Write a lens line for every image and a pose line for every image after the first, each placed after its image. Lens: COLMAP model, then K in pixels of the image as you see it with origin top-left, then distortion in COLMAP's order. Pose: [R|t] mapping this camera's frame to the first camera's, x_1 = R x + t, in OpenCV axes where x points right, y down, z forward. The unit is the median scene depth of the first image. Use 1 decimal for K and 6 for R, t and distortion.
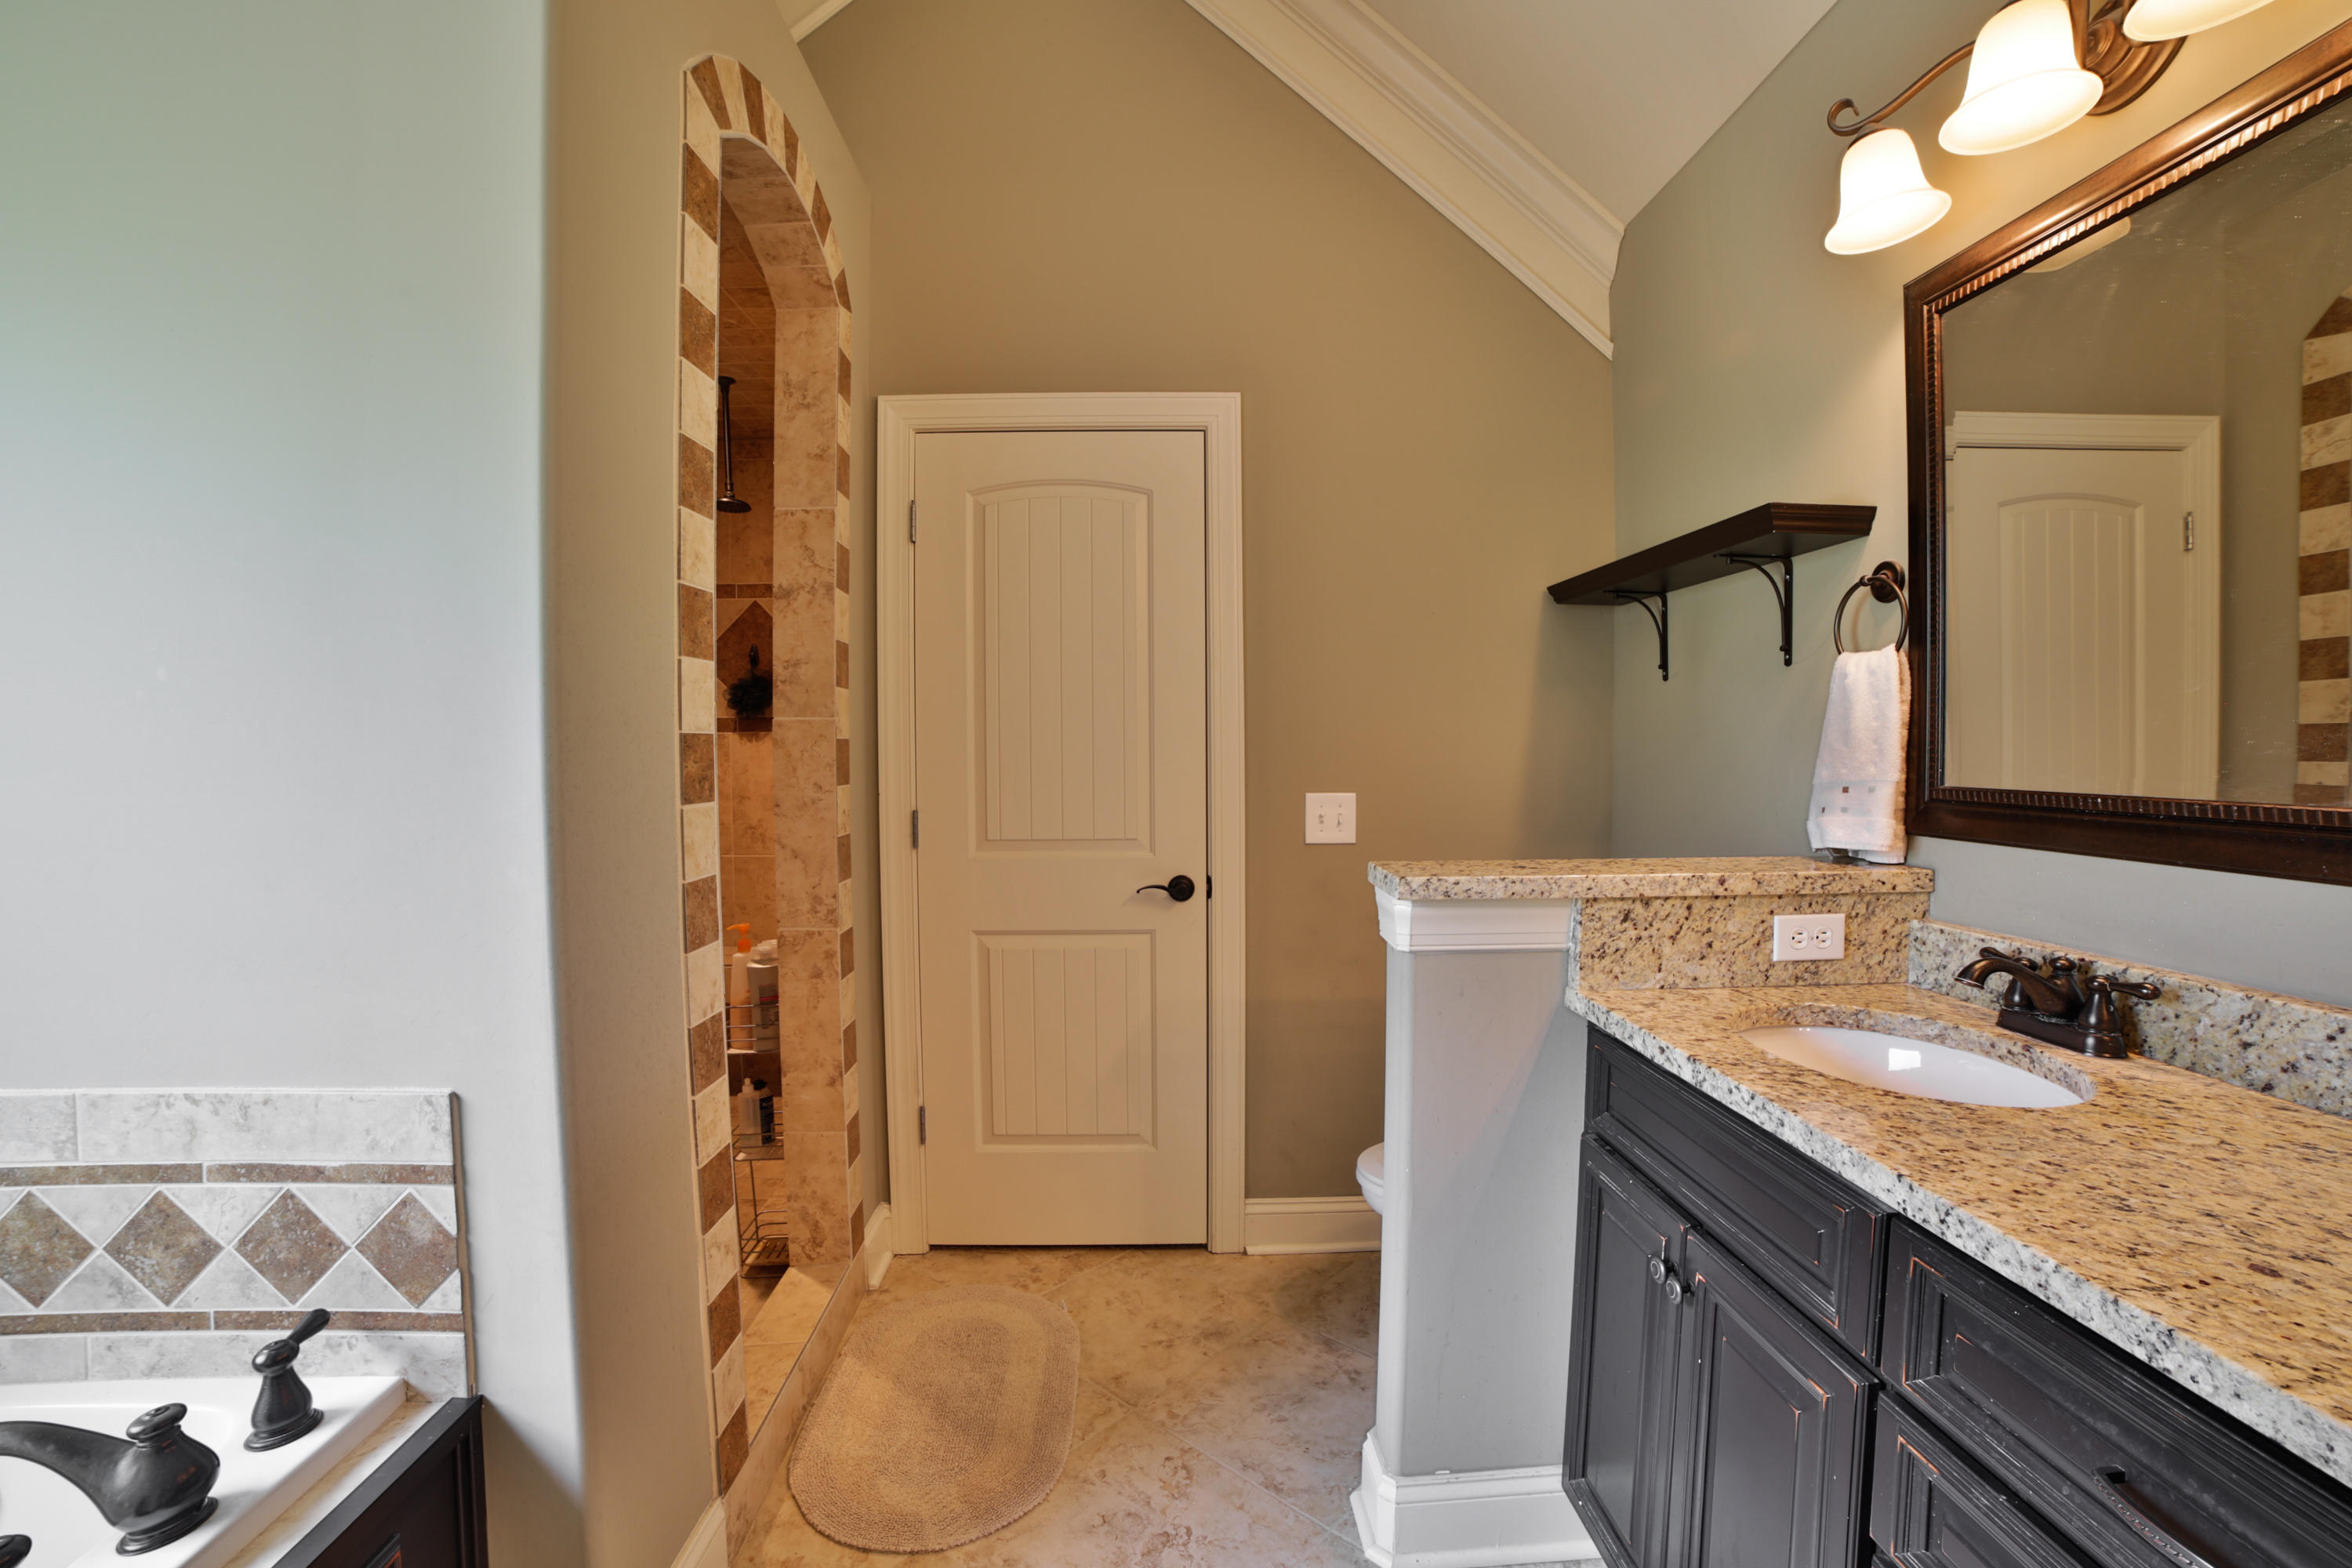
lens RADIAL K [[1005.5, 0, 1195.4], [0, 1005.5, 778.1], [0, 0, 1]] dist [-0.093446, 0.037431]
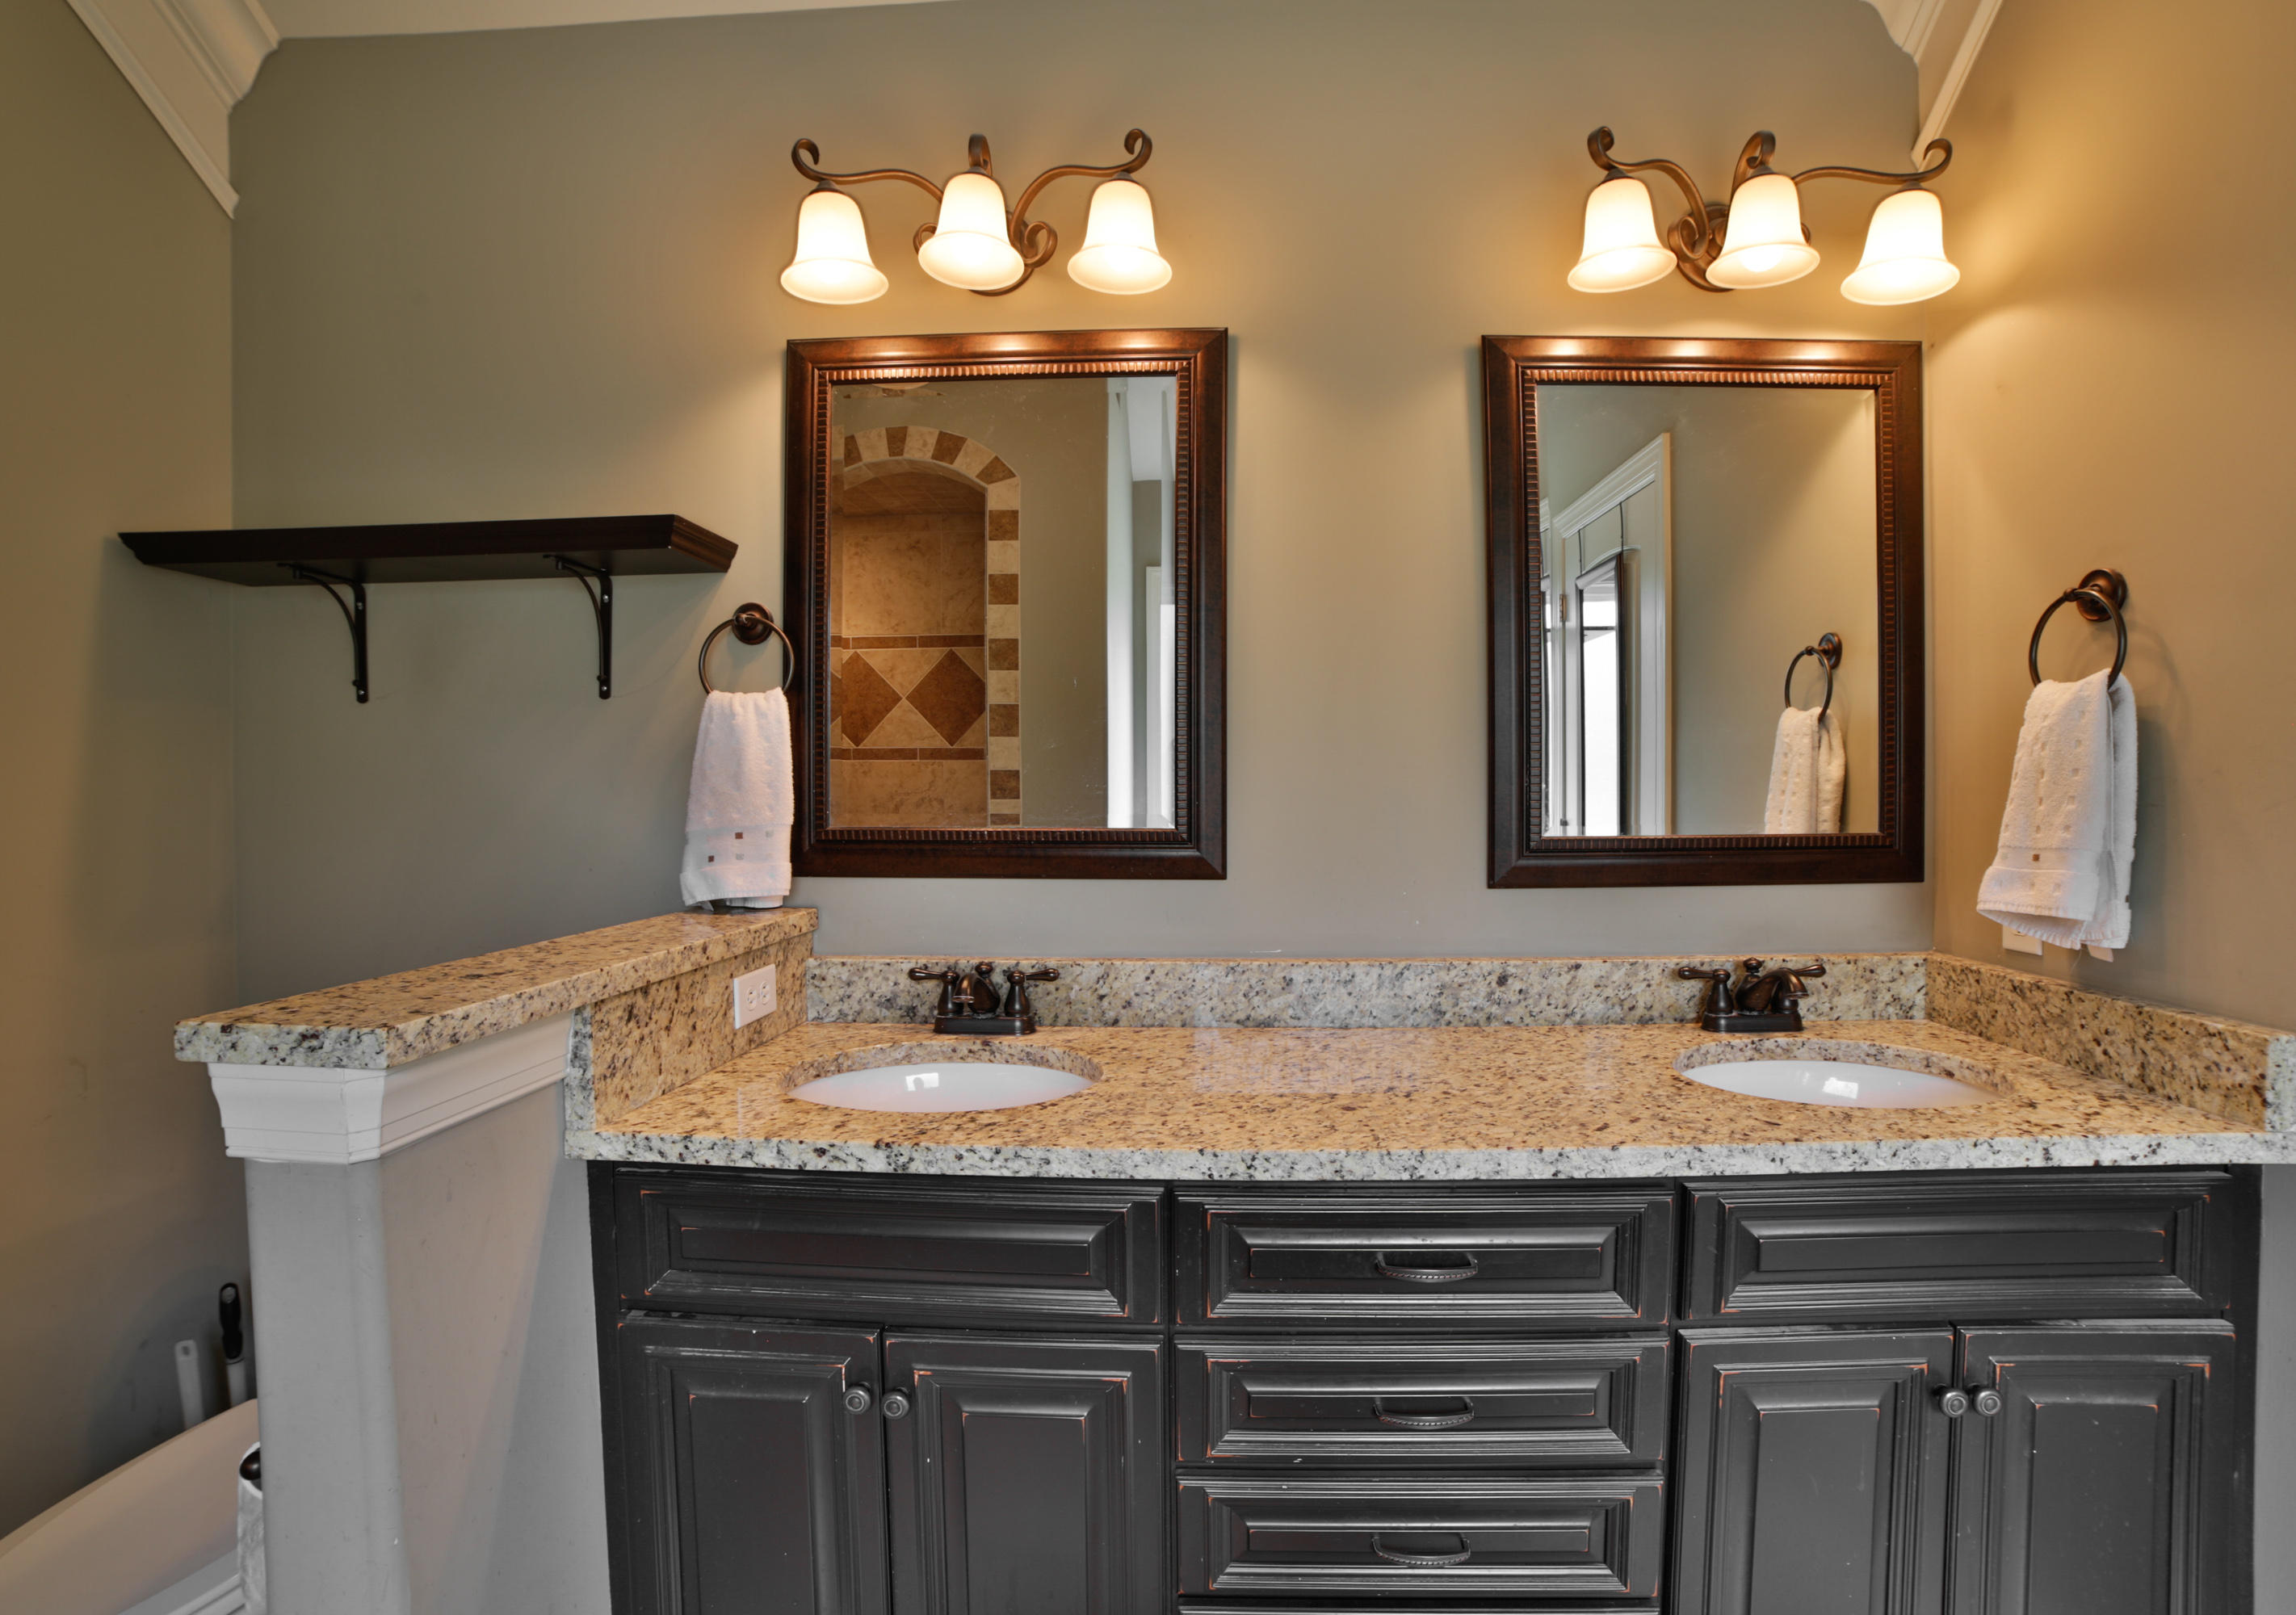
lens RADIAL K [[1021.3, 0, 1210.2], [0, 1021.3, 808.4], [0, 0, 1]] dist [-0.124294, 0.051282]
pose [[0.085661, -0.019386, 0.996136, -0.288980], [0.034819, 0.999258, 0.016453, -0.016293], [-0.995716, 0.033275, 0.086273, 0.504492]]
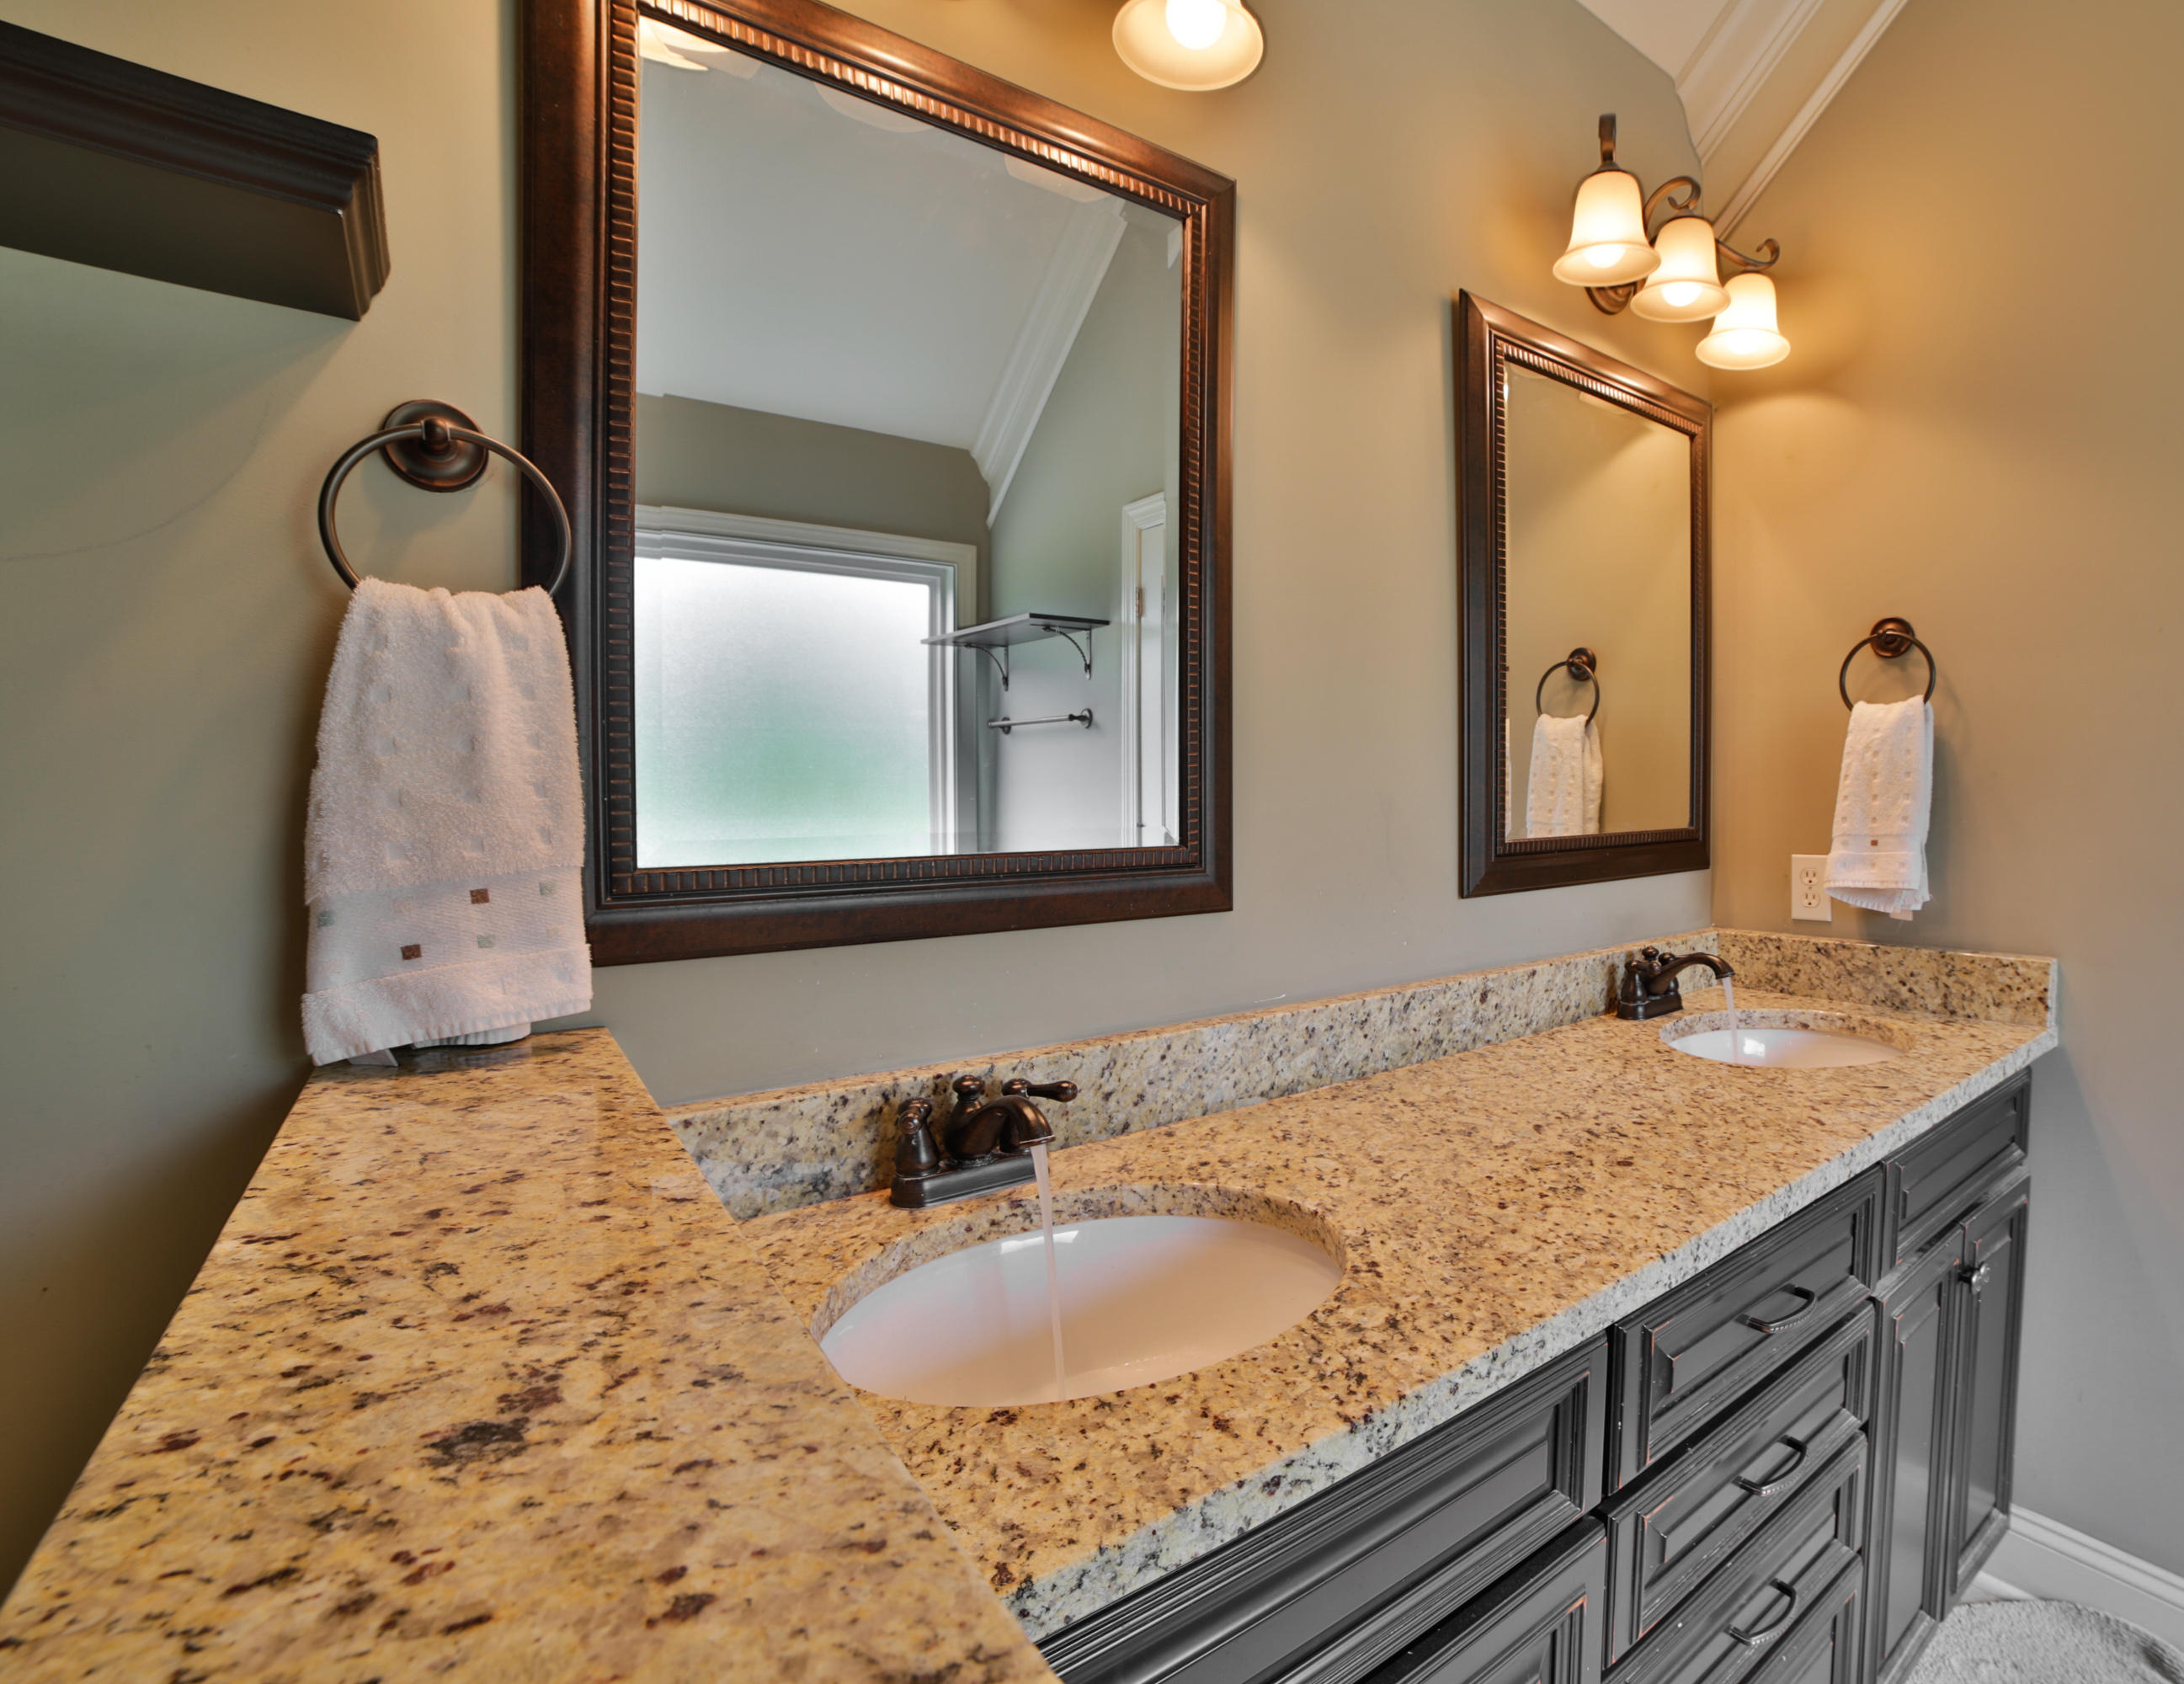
lens RADIAL K [[1064.4, 0, 1259.6], [0, 1064.4, 835.4], [0, 0, 1]] dist [-0.125681, 0.054694]
pose [[-0.580640, -0.029749, 0.813617, 0.100192], [0.034420, 0.997542, 0.061039, -0.035011], [-0.813433, 0.063447, -0.578189, 1.078236]]
